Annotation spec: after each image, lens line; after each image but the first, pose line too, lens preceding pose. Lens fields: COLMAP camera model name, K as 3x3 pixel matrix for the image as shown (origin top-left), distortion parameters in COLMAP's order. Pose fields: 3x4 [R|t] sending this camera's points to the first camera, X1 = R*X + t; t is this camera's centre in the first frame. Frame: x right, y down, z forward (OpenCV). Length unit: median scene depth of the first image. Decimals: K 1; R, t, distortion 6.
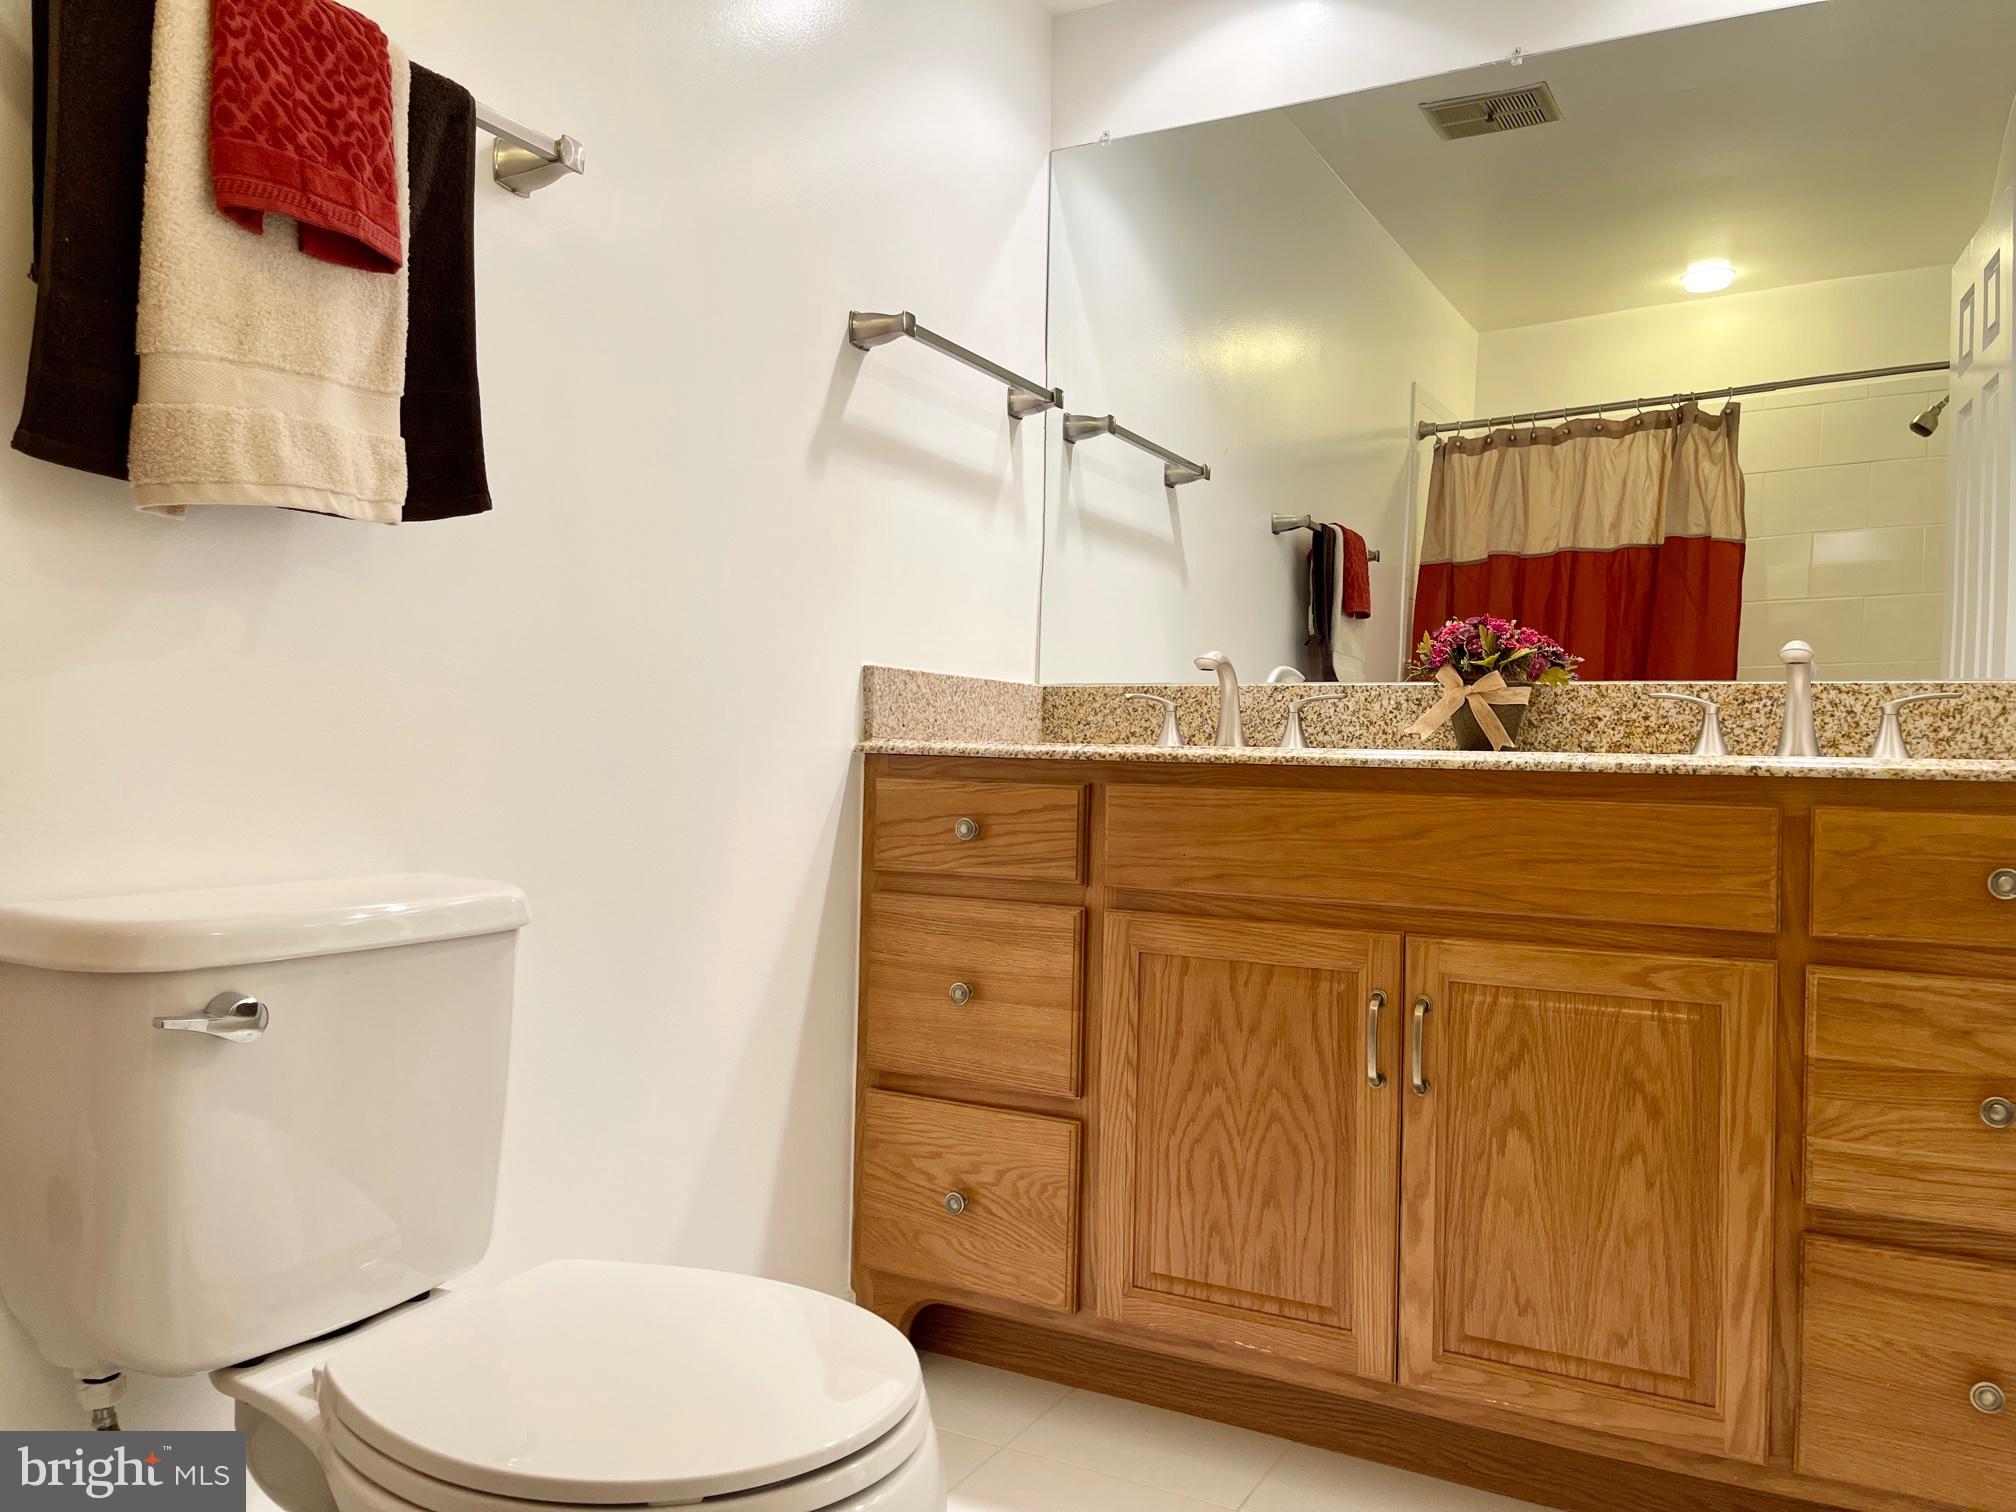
lens RADIAL K [[1519.5, 0, 1001.0], [0, 1519.5, 753.3], [0, 0, 1]] dist [0.062886, -0.094837]
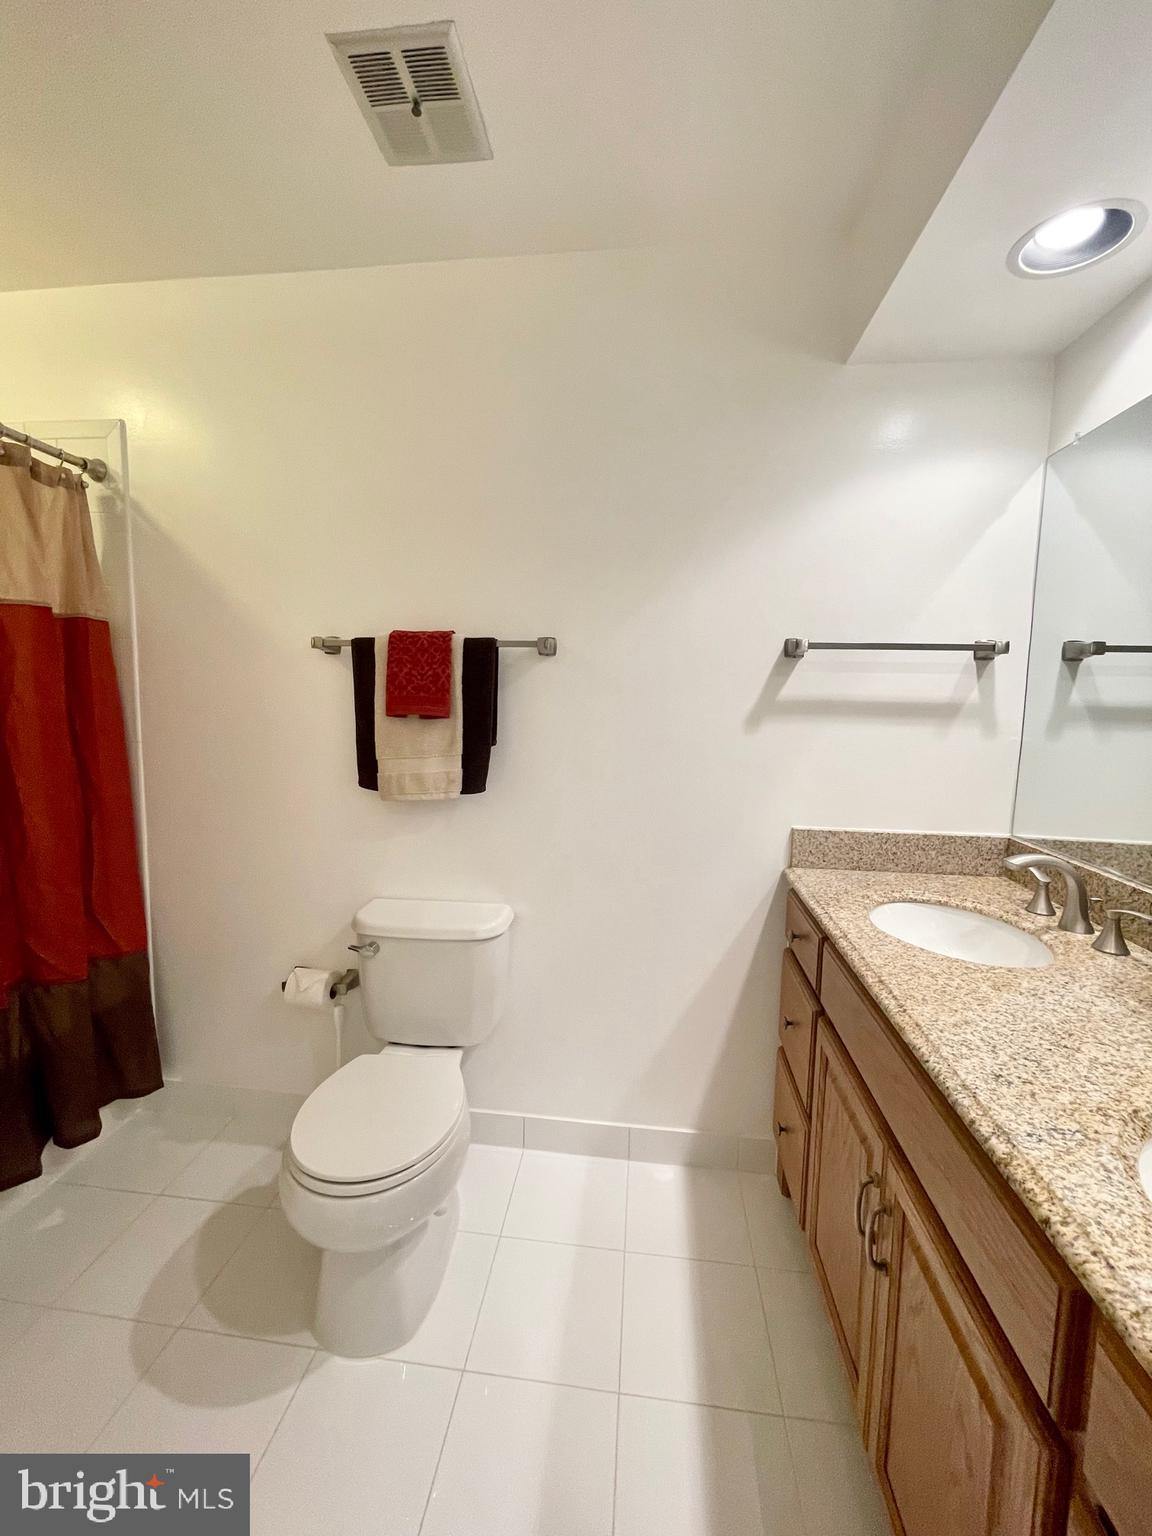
lens RADIAL K [[619.1, 0, 577.3], [0, 619.1, 763.3], [0, 0, 1]] dist [-0.004908, 0.000626]
pose [[0.370707, 0.080760, -0.925232, 0.633639], [-0.003285, 0.996320, 0.085649, -0.250476], [0.928744, -0.028711, 0.369608, 0.596088]]
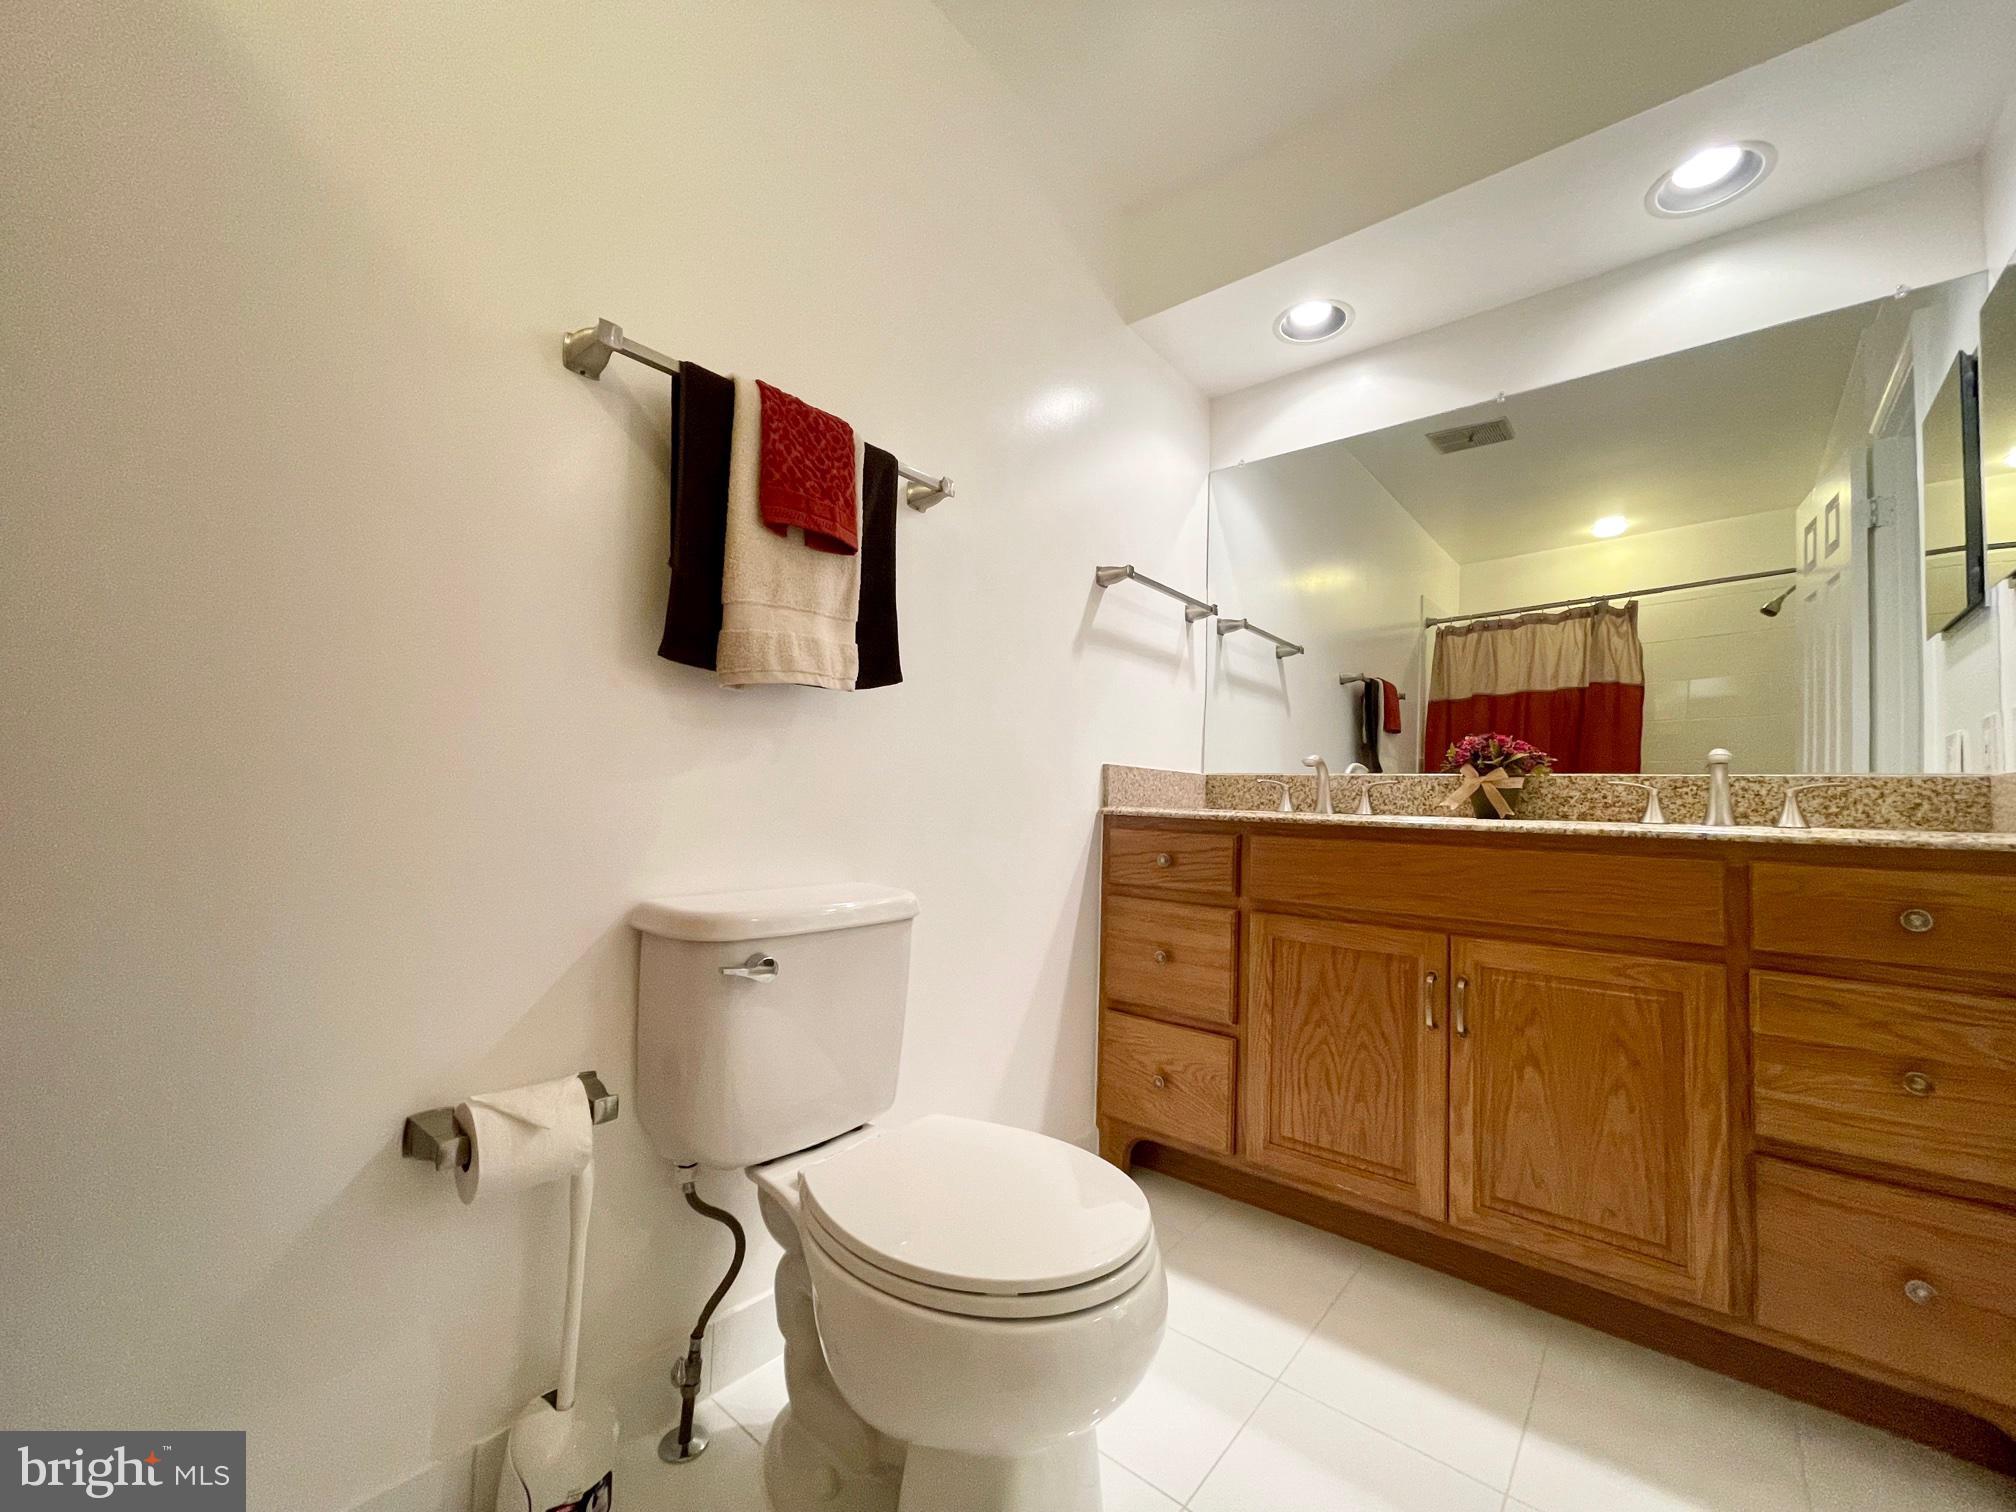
lens RADIAL K [[812.6, 0, 1006.4], [0, 812.6, 758.7], [0, 0, 1]] dist [-0.004908, 0.000626]
pose [[0.981031, -0.003391, -0.193820, -0.022590], [-0.007740, 0.998365, -0.056641, -0.012700], [0.193695, 0.057067, 0.979401, 0.074927]]
